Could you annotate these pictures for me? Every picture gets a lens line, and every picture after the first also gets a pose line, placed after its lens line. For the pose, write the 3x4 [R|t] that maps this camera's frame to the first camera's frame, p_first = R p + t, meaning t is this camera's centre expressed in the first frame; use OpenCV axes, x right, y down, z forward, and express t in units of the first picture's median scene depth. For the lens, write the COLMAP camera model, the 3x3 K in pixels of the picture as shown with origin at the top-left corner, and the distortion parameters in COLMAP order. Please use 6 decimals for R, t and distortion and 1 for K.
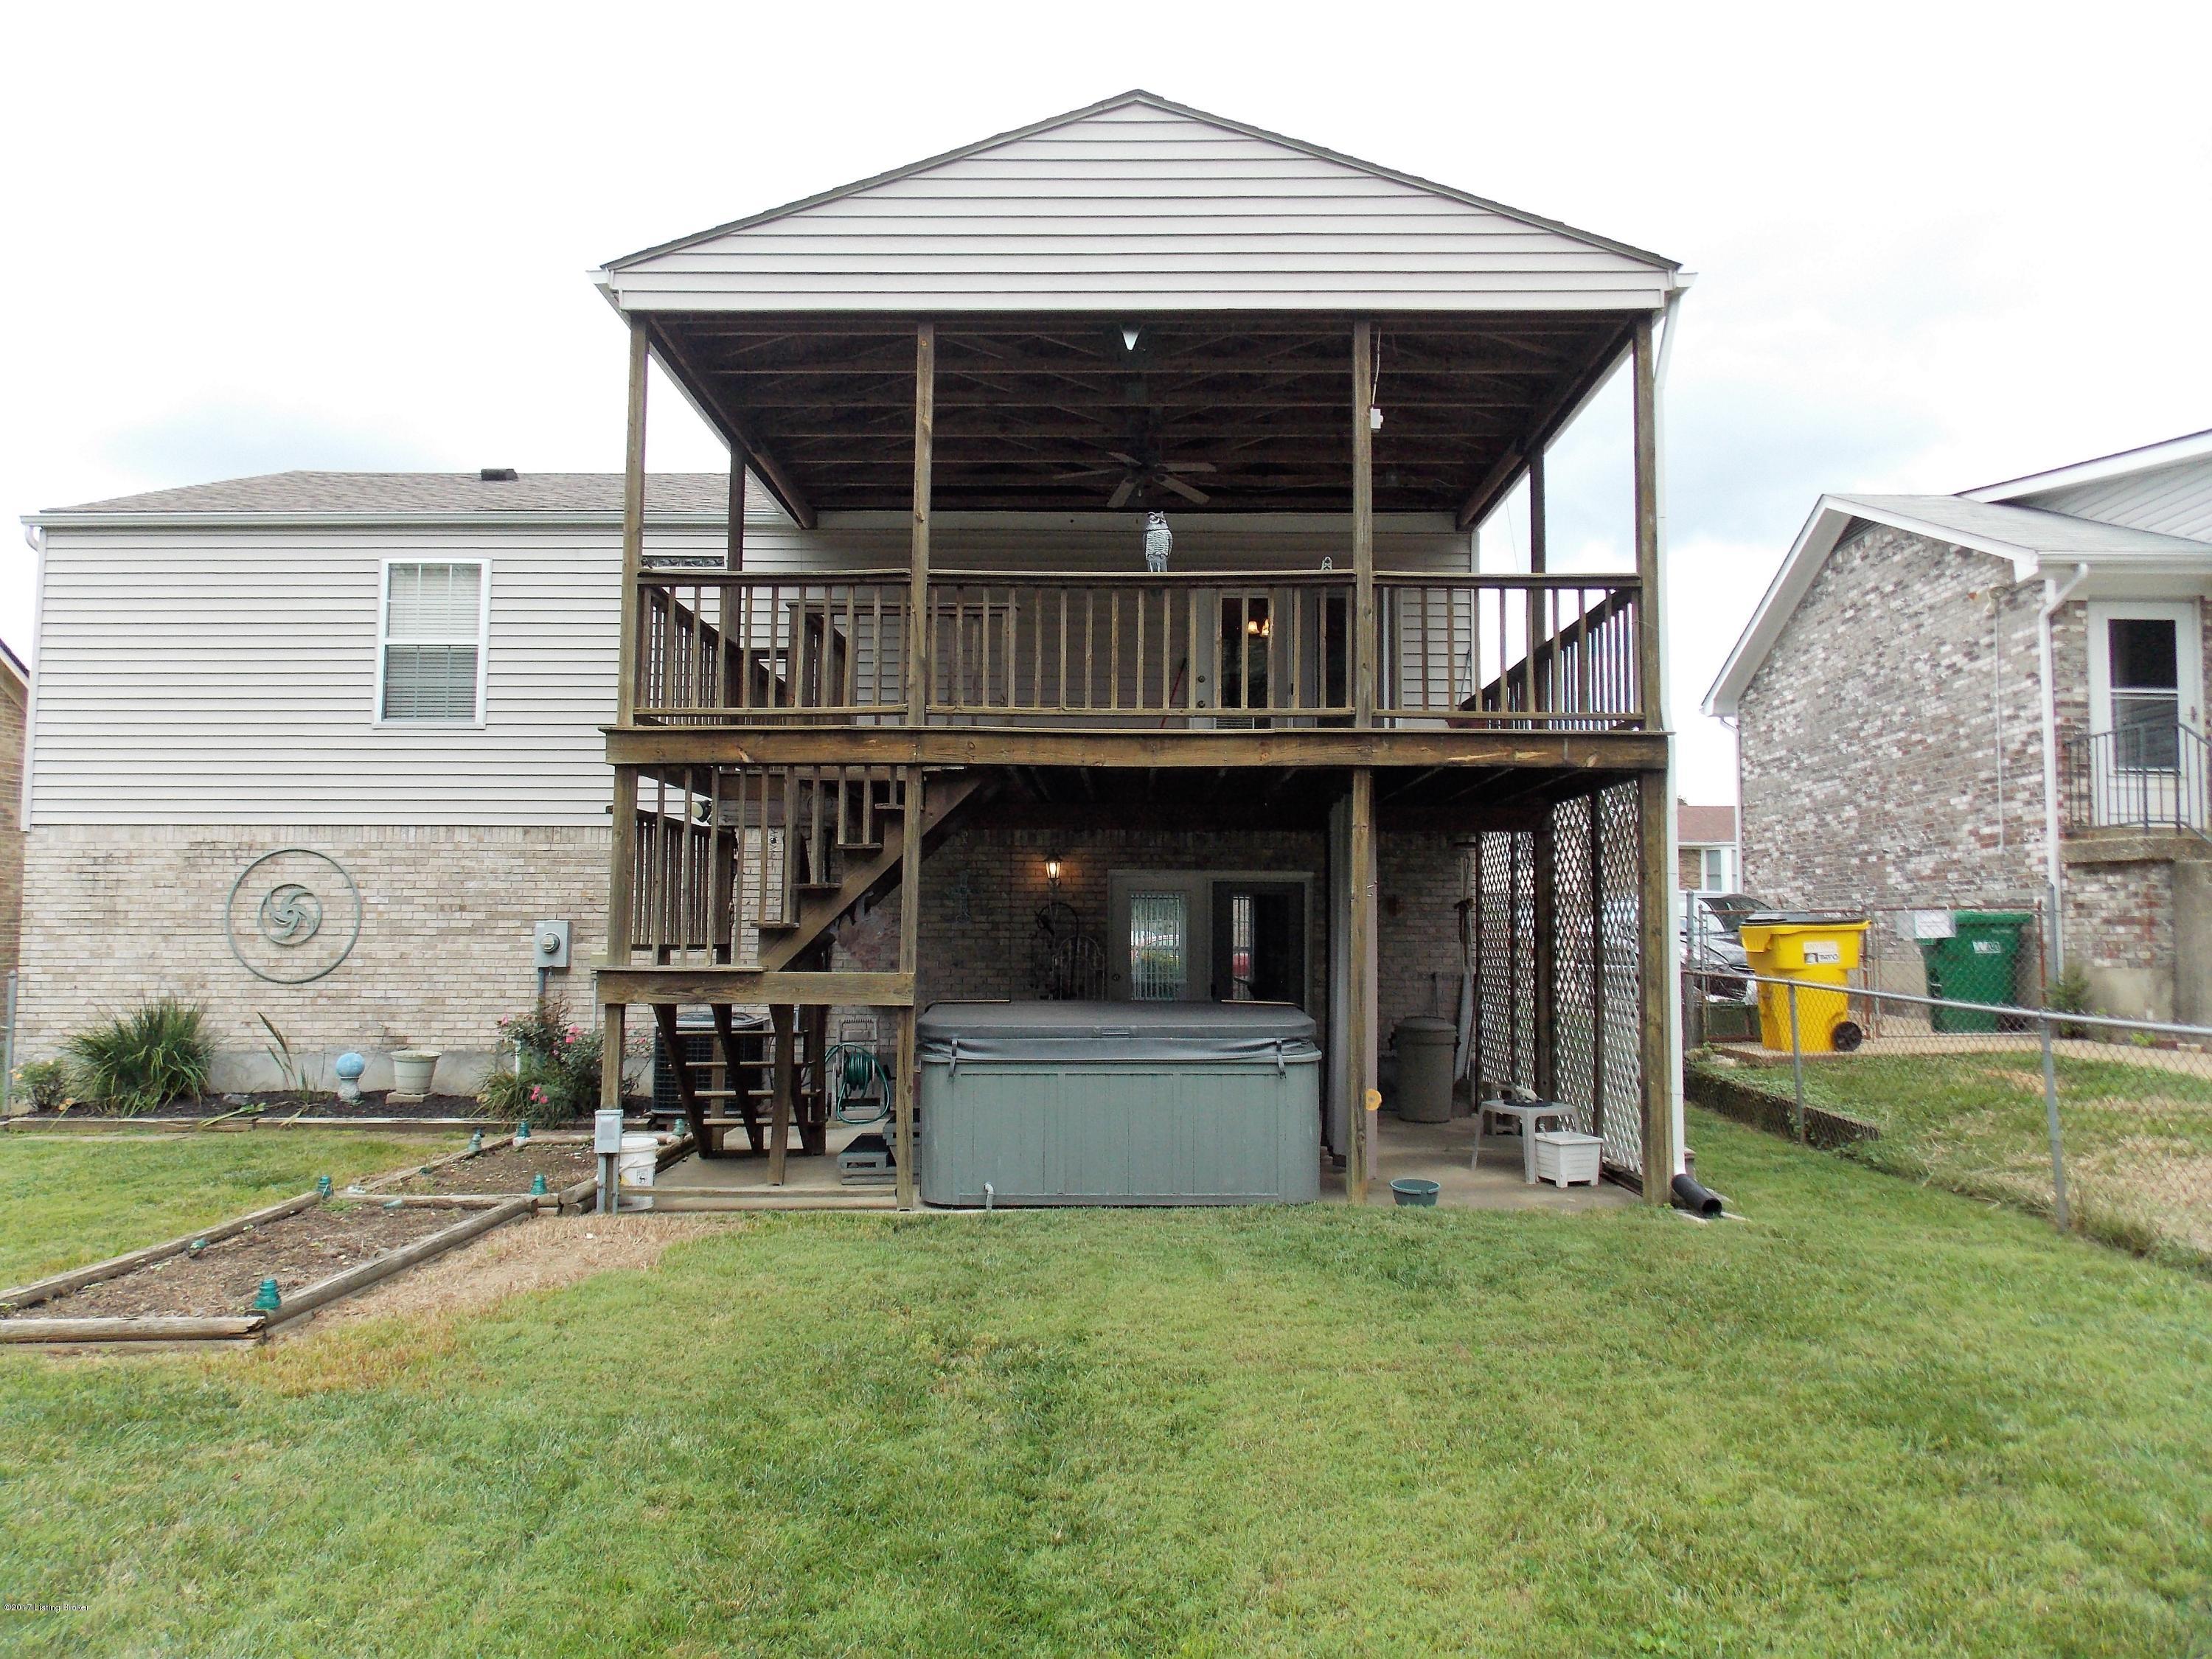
lens RADIAL K [[1495.4, 0, 1101.4], [0, 1495.4, 838.3], [0, 0, 1]] dist [0.023423, -0.012850]
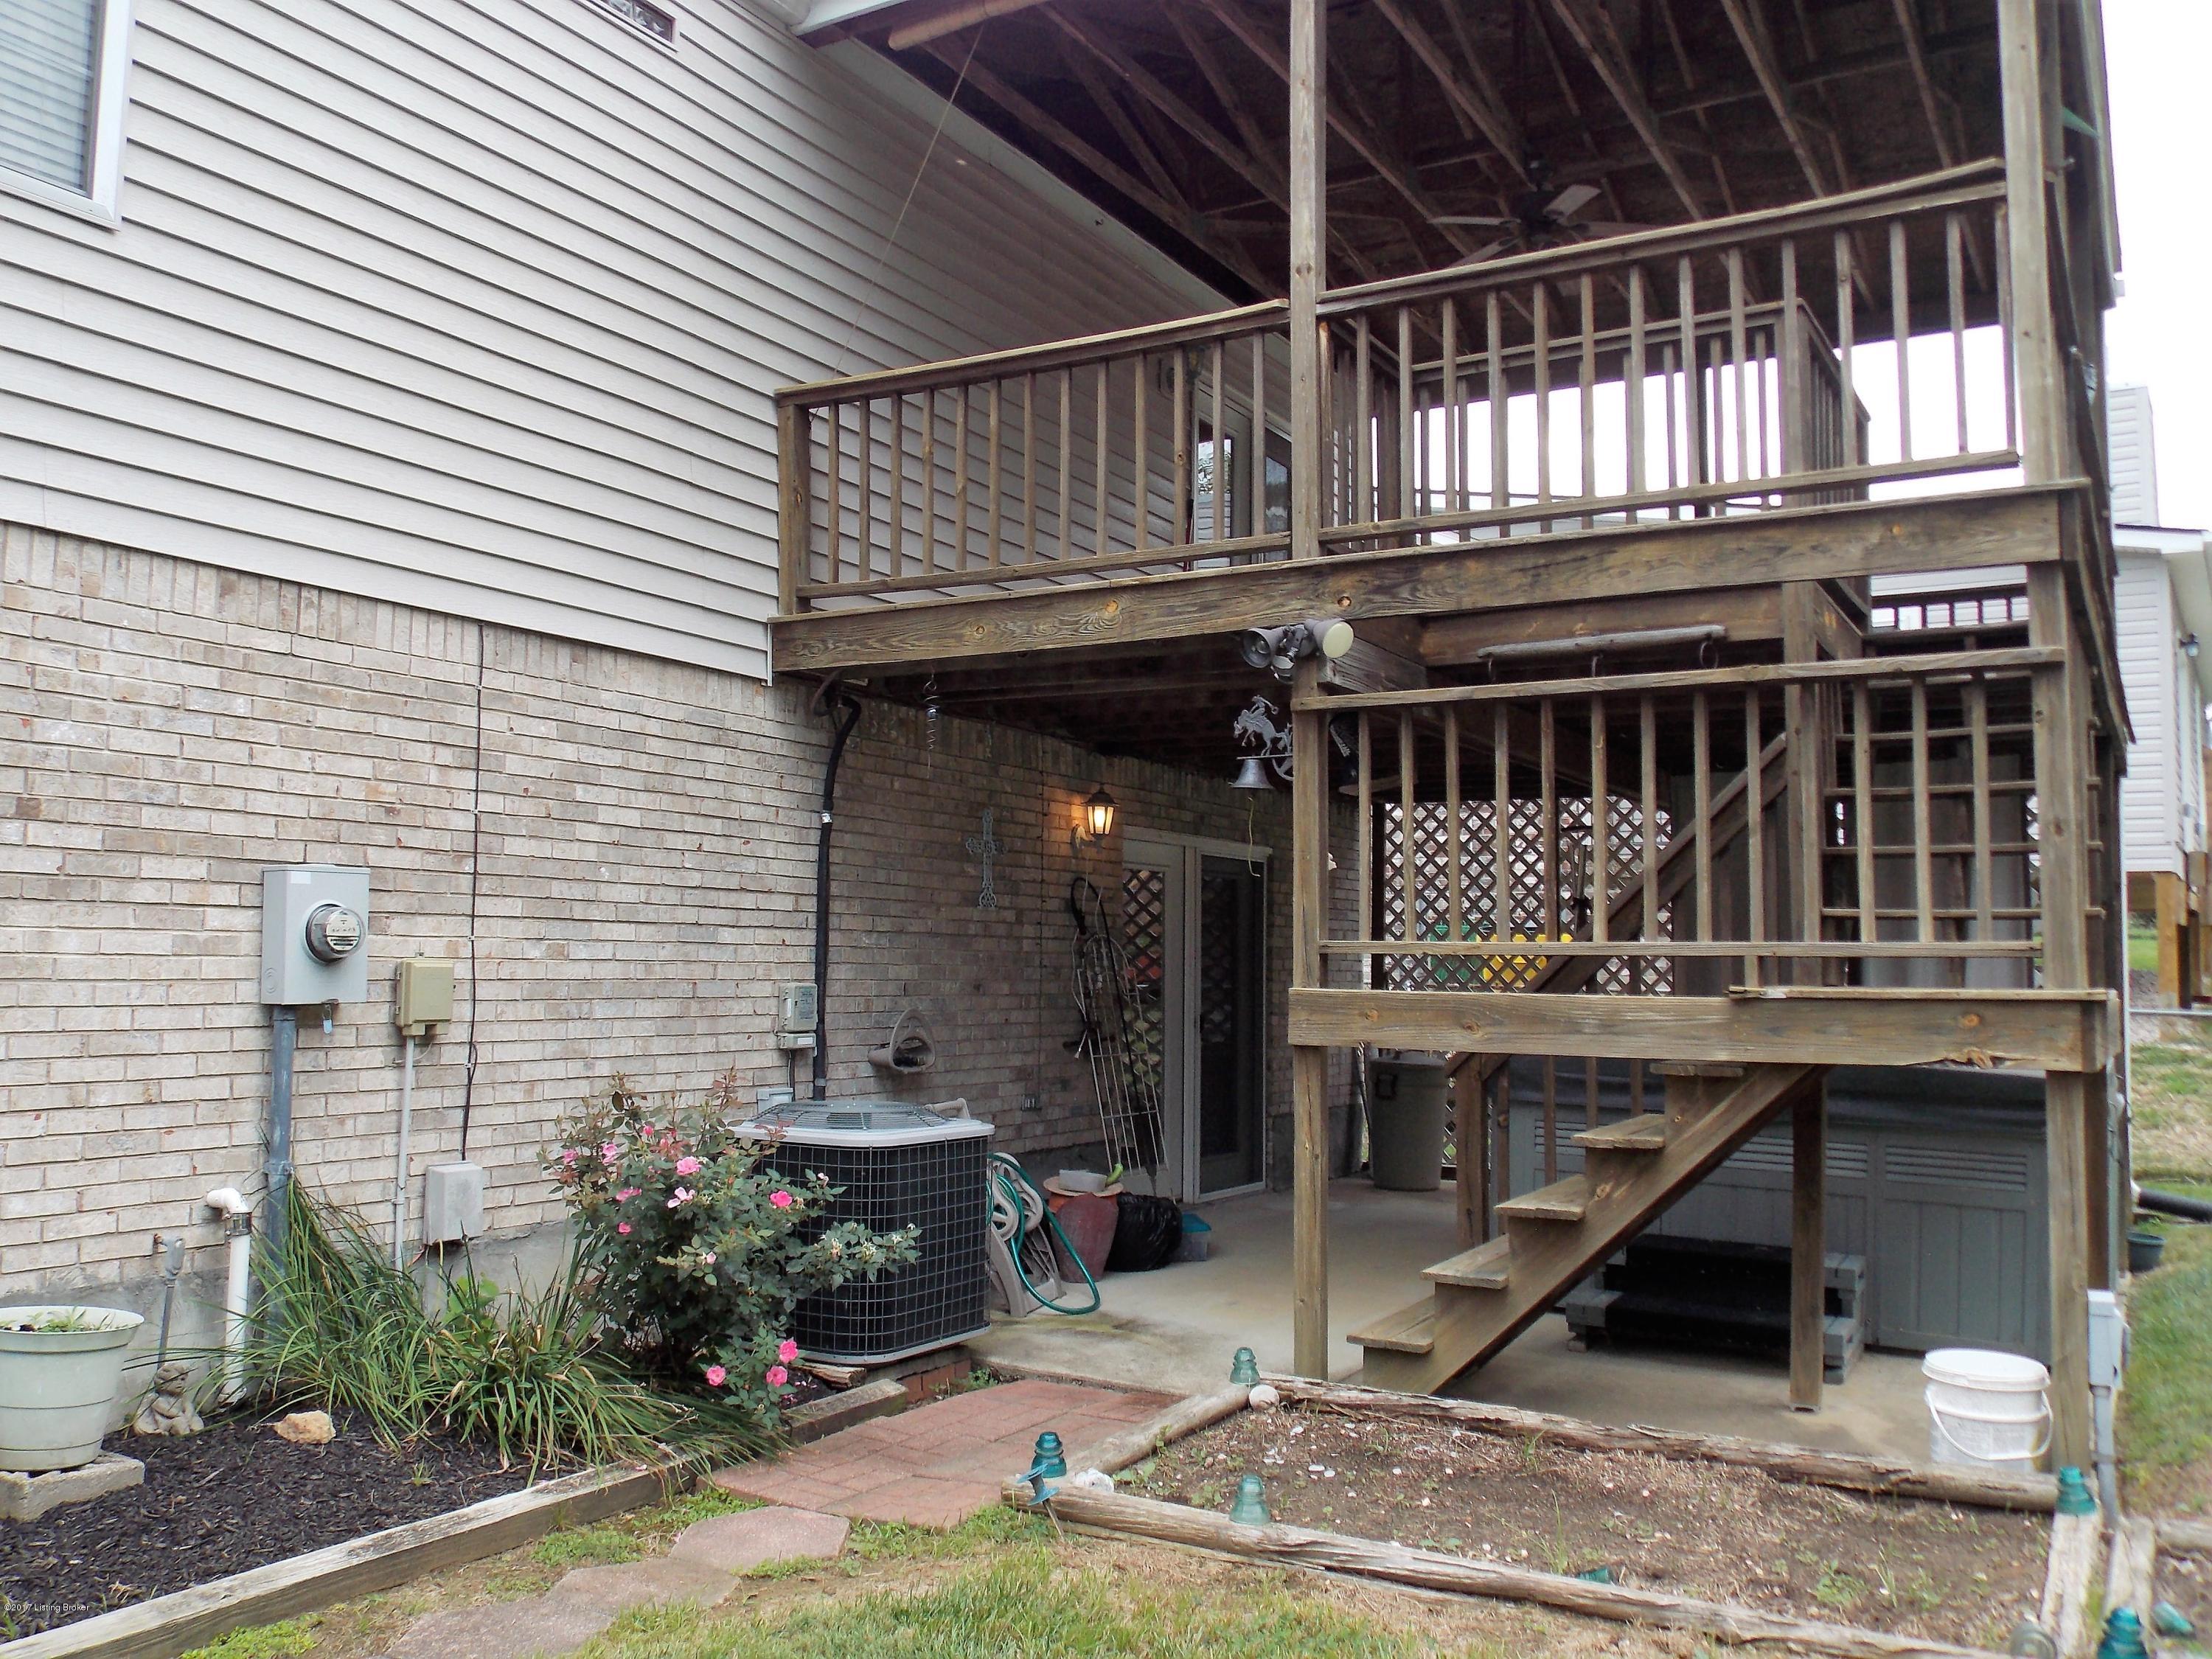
lens RADIAL K [[1886.0, 0, 1121.9], [0, 1886.0, 803.3], [0, 0, 1]] dist [-0.018889, -0.021649]
pose [[0.483131, 0.070769, 0.872683, -0.641847], [-0.067292, 0.996781, -0.043578, 0.046964], [-0.872958, -0.037671, 0.486338, 0.633534]]
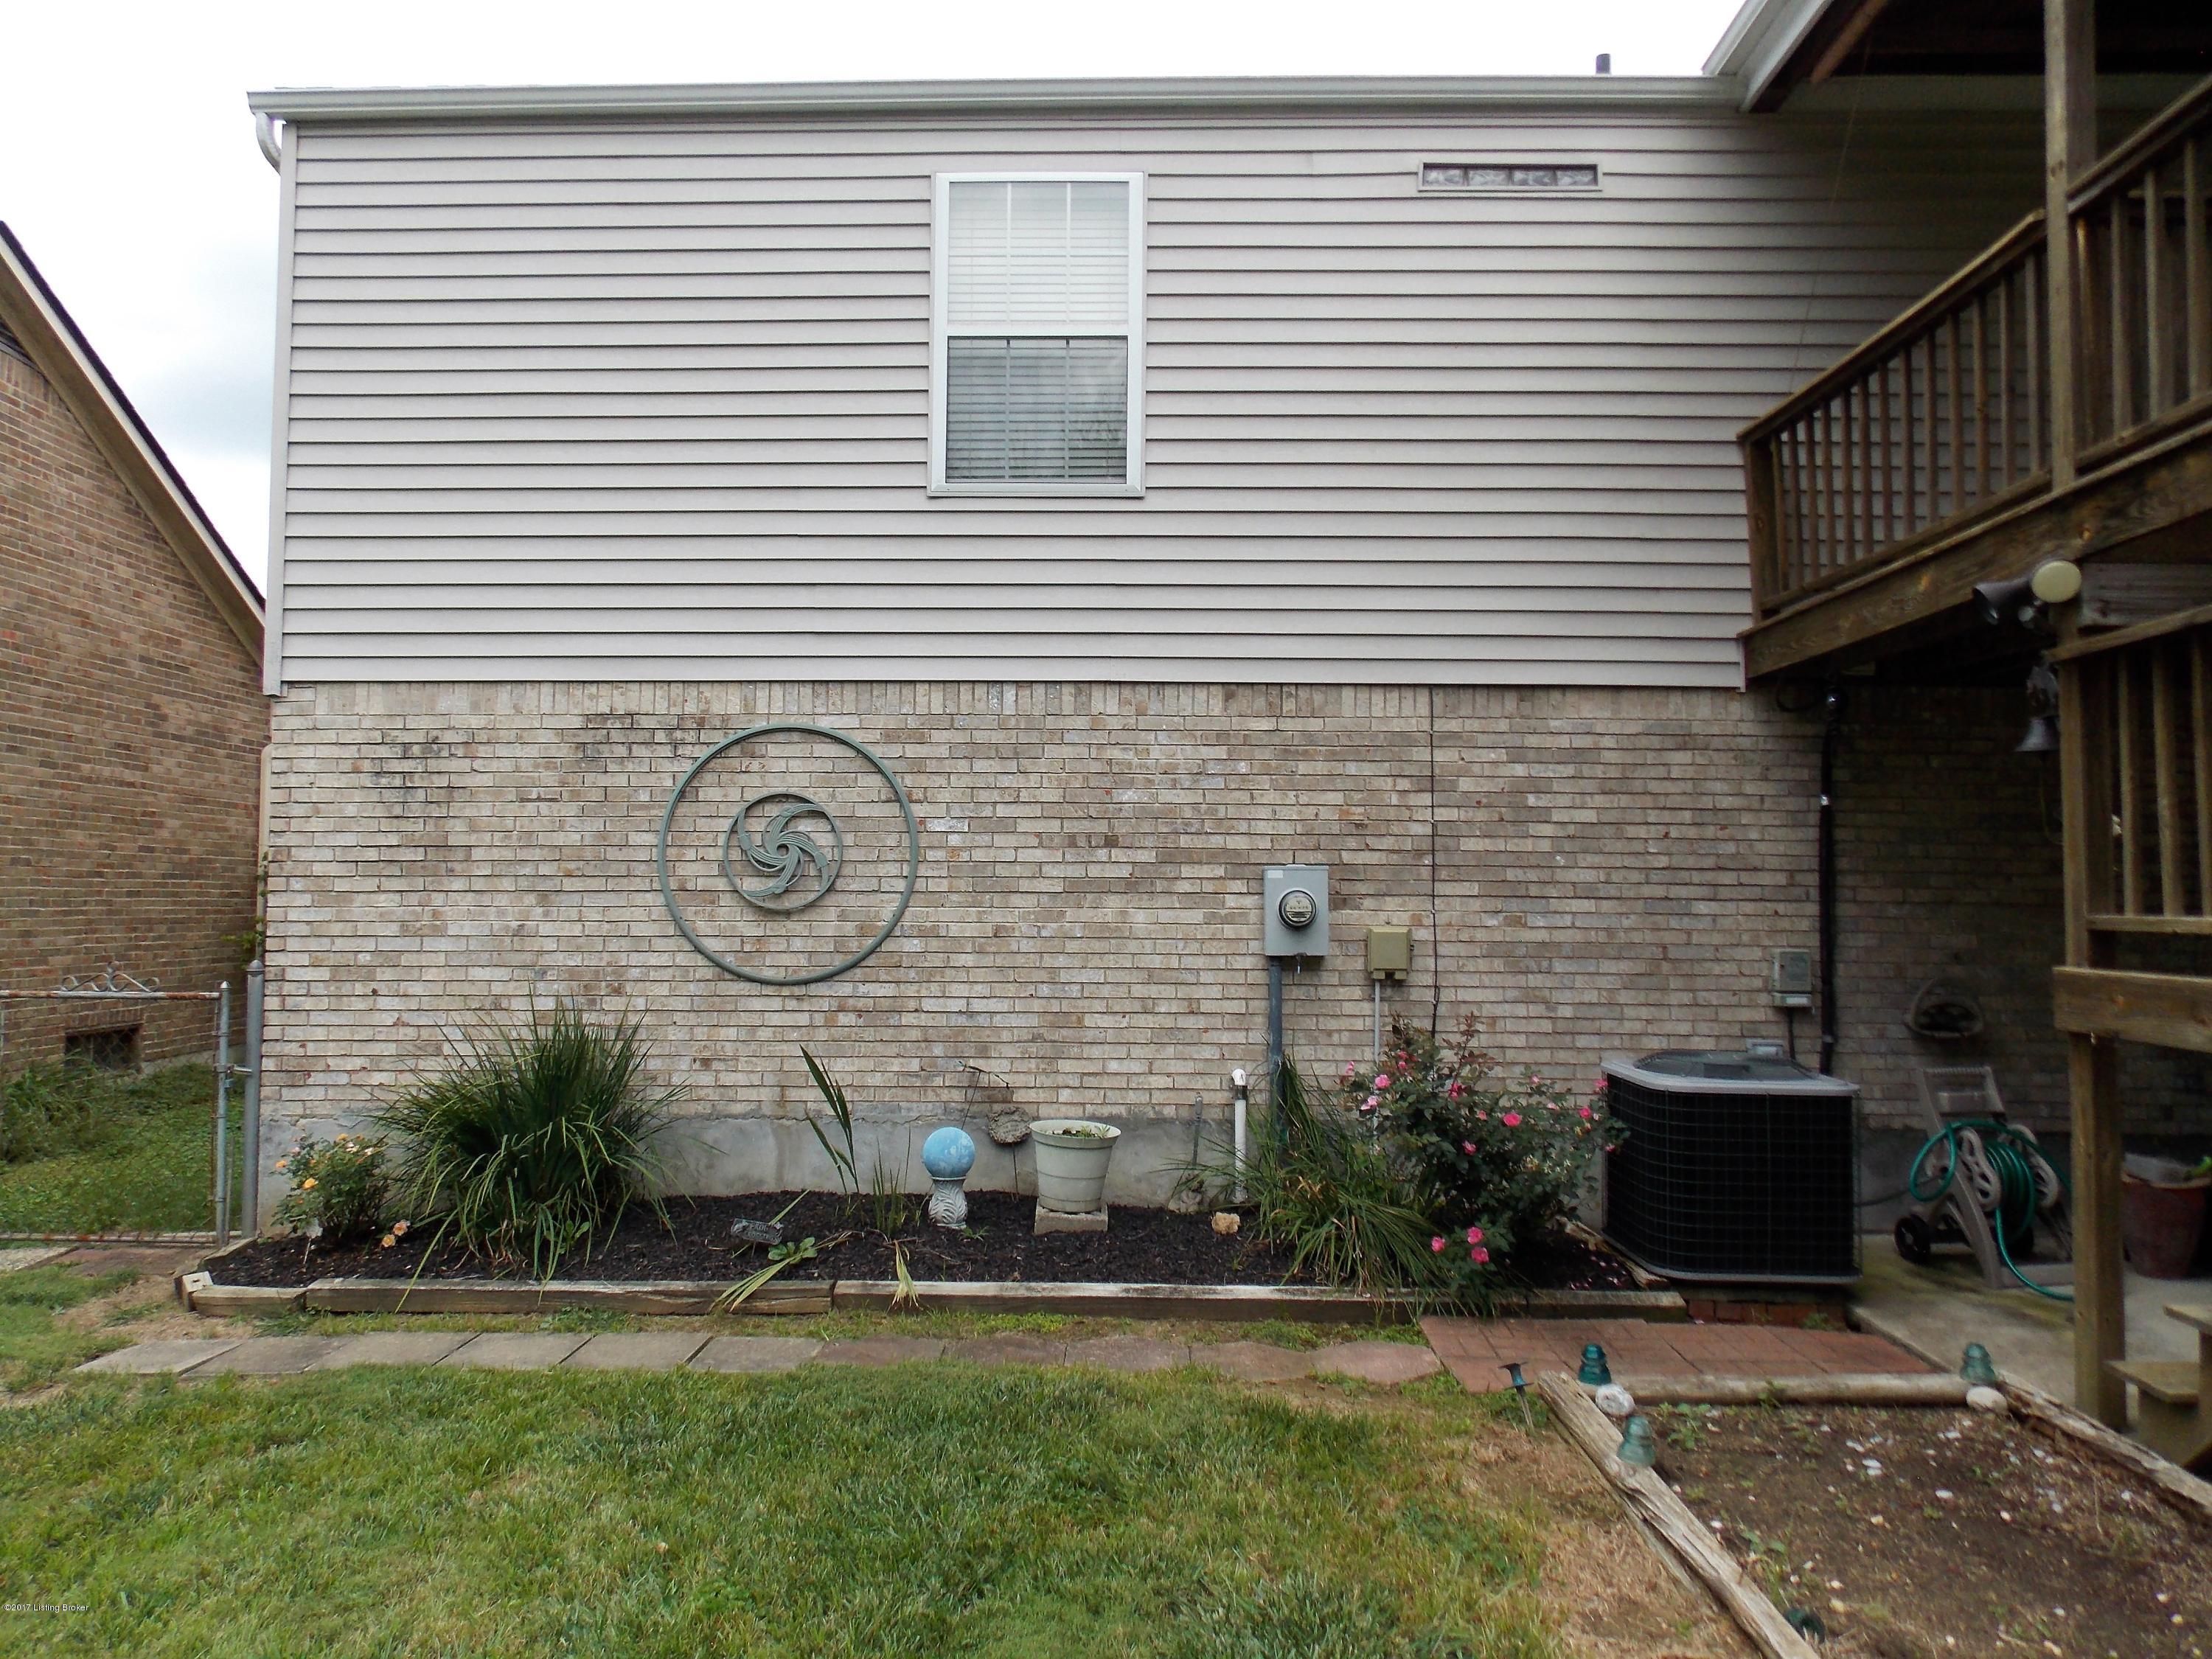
lens RADIAL K [[1495.4, 0, 1106.9], [0, 1495.4, 822.8], [0, 0, 1]] dist [0.023423, -0.012850]
pose [[0.999987, 0.000443, -0.005133, -0.424167], [-0.000347, 0.999825, 0.018715, 0.030448], [0.005140, -0.018713, 0.999812, 0.481872]]
